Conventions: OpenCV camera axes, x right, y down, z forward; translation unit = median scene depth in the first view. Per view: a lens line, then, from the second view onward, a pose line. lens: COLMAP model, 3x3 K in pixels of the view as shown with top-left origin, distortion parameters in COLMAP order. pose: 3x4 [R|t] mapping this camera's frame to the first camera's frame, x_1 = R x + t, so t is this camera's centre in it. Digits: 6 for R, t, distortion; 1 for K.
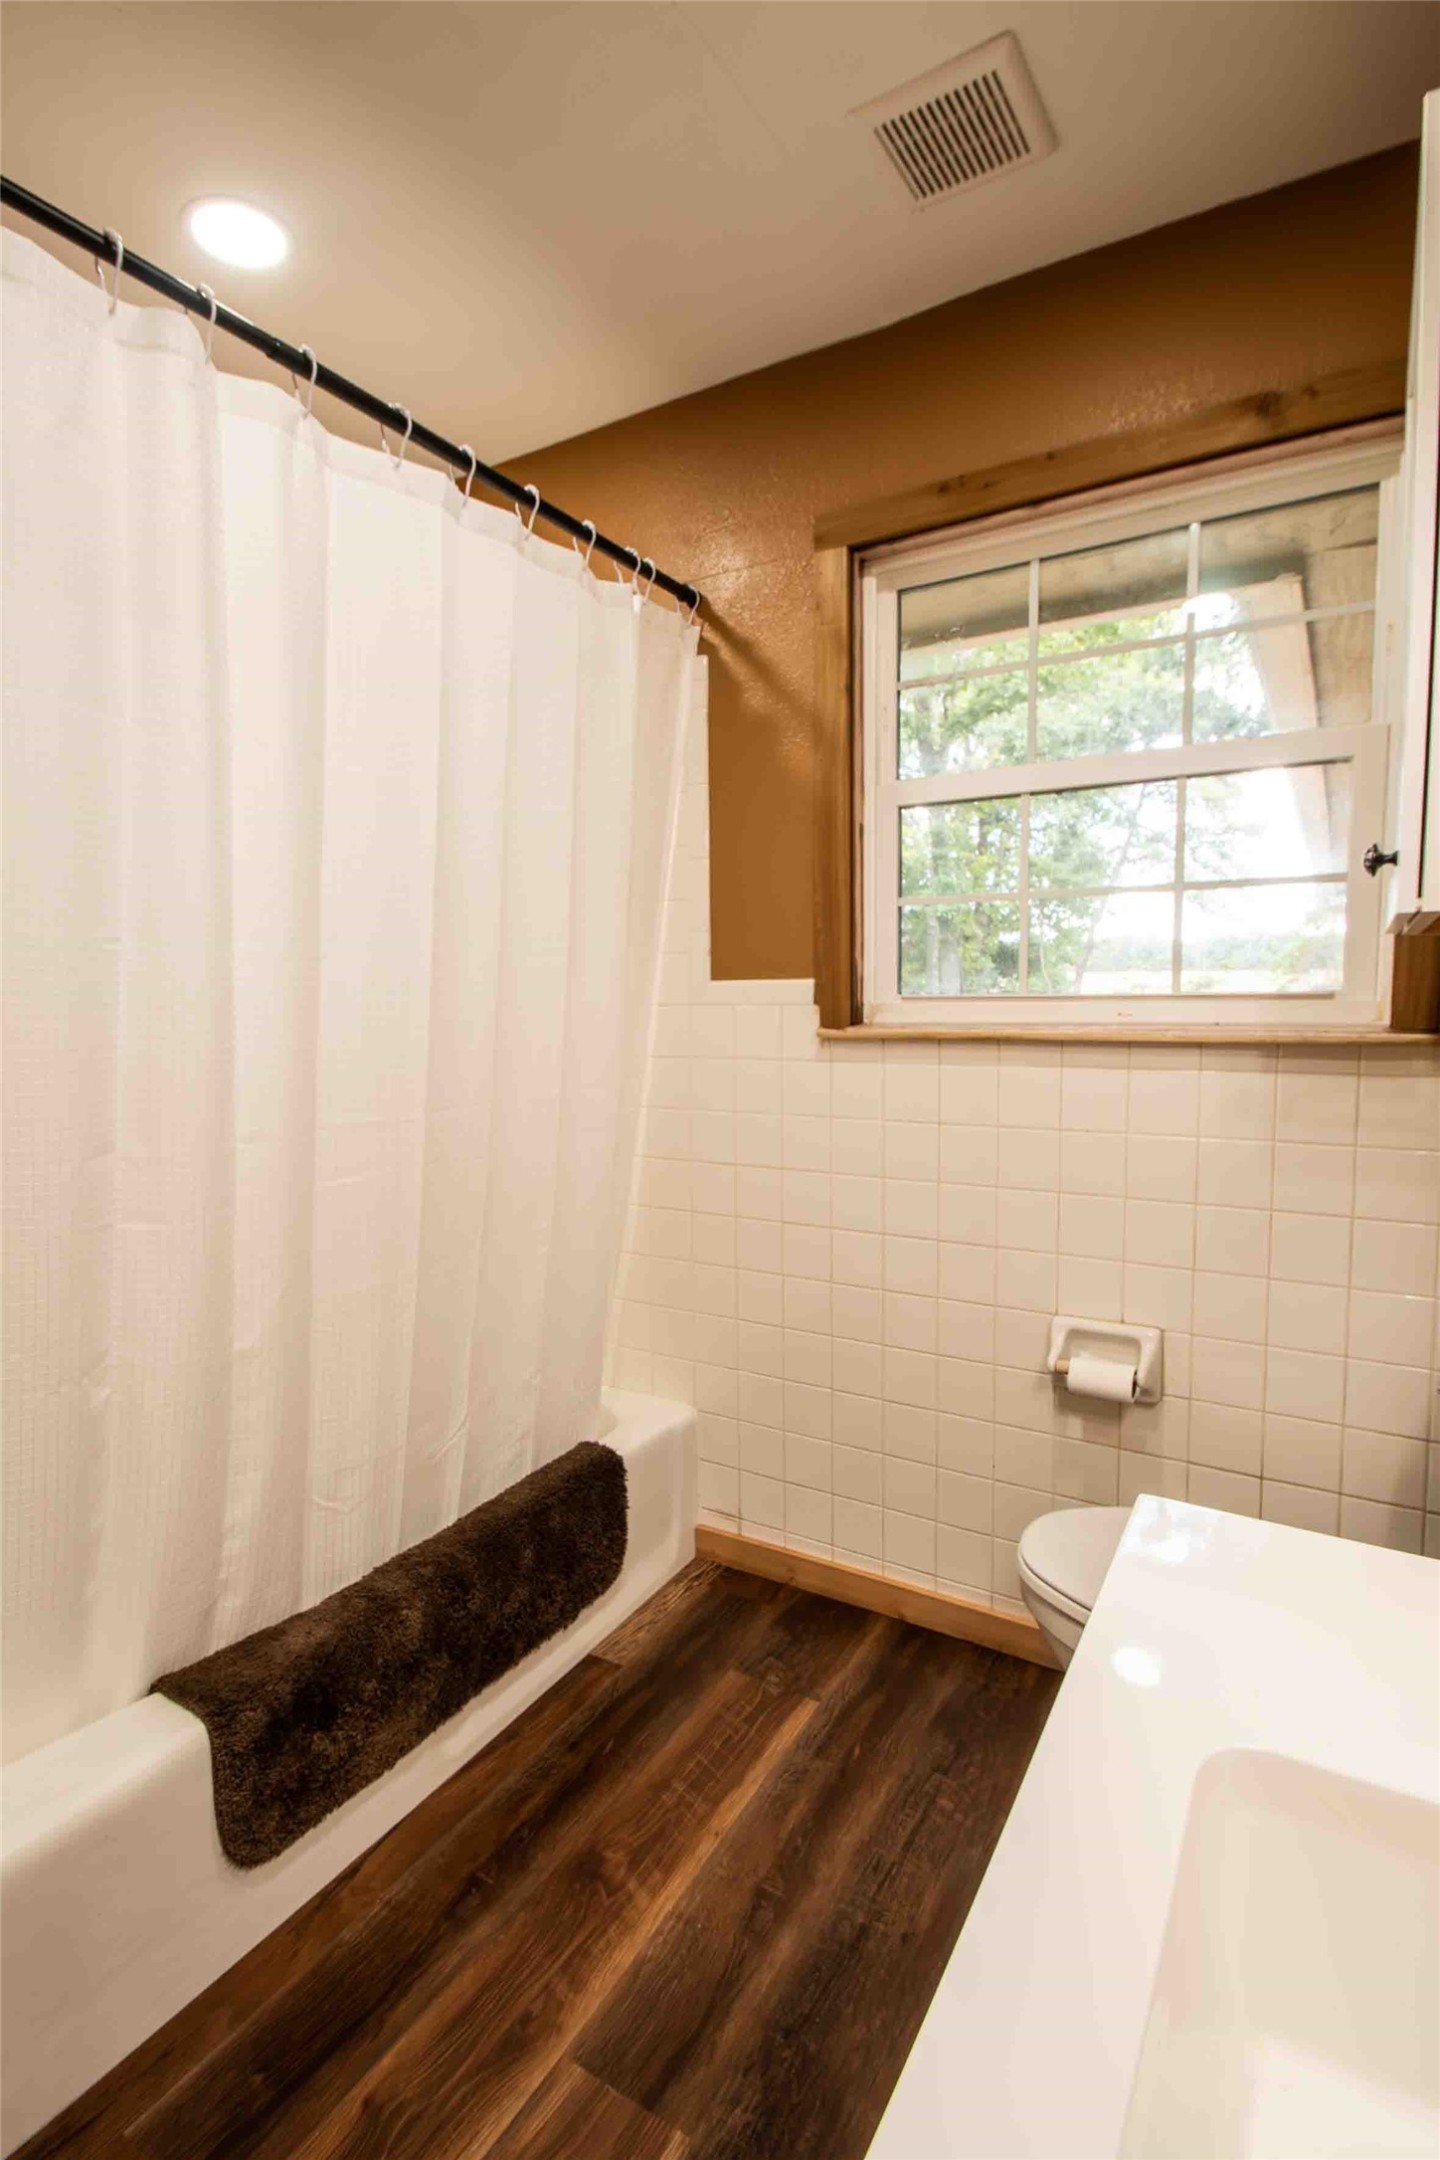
lens RADIAL K [[971.4, 0, 844.5], [0, 971.4, 1071.4], [0, 0, 1]] dist [0.003375, -0.012600]
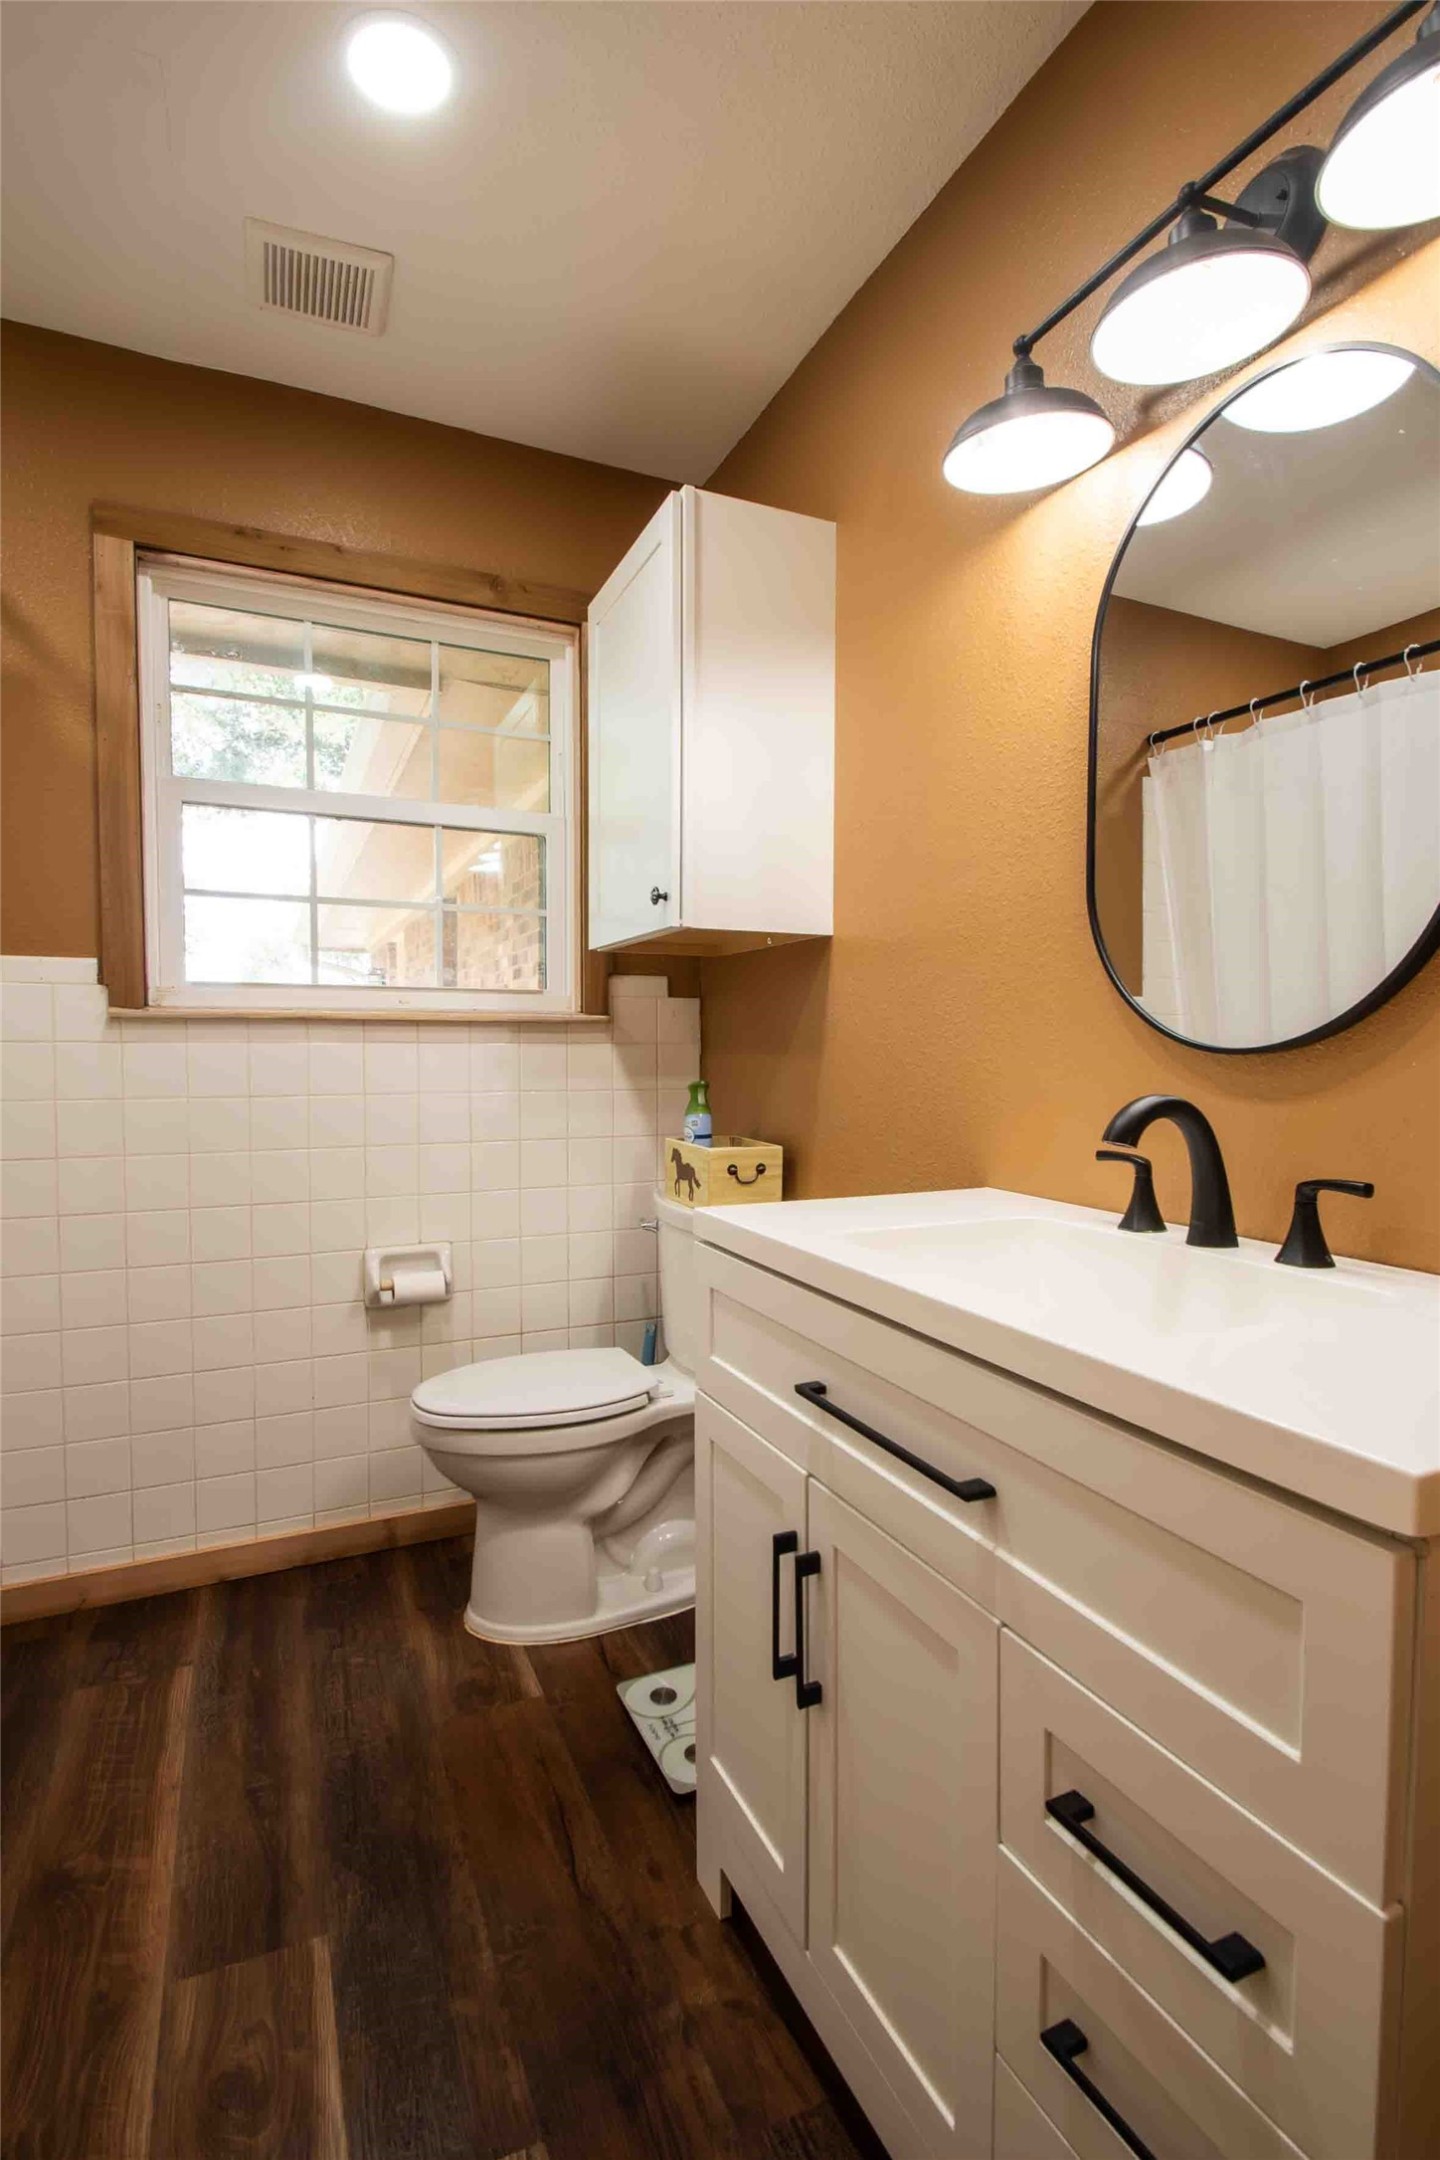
lens RADIAL K [[944.2, 0, 720.0], [0, 944.2, 1080.0], [0, 0, 1]] dist [0.007358, -0.013450]
pose [[0.598406, -0.022785, 0.800869, -0.490717], [0.064841, 0.997694, -0.020064, 0.101513], [-0.798565, 0.063935, 0.598504, -0.069118]]
